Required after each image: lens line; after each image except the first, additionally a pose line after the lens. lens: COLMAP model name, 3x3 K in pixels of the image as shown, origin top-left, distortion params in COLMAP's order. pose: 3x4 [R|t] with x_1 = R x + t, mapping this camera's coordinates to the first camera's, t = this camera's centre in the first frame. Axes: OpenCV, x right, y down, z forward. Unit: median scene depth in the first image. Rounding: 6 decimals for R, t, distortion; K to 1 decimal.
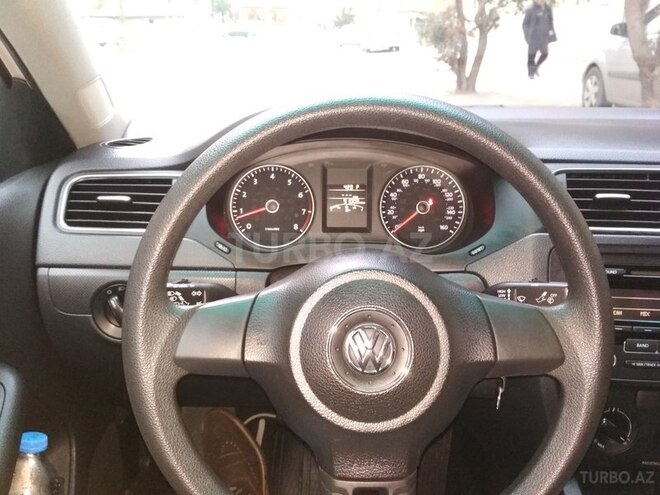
lens RADIAL K [[565.3, 0, 316.1], [0, 565.3, 249.8], [0, 0, 1]] dist [0.081383, -0.175066]
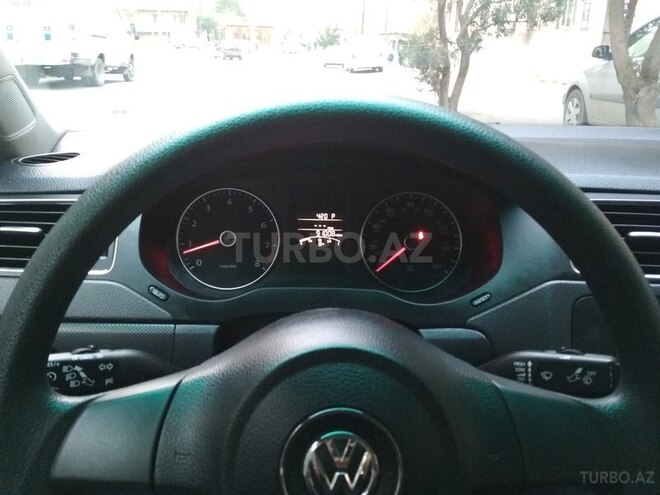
lens RADIAL K [[565.3, 0, 316.1], [0, 565.3, 249.8], [0, 0, 1]] dist [0.081383, -0.175066]
pose [[0.999475, 0.009866, 0.030854, 0.023309], [-0.008935, 0.999505, -0.030165, -0.036512], [-0.031136, 0.029873, 0.999069, 0.177569]]
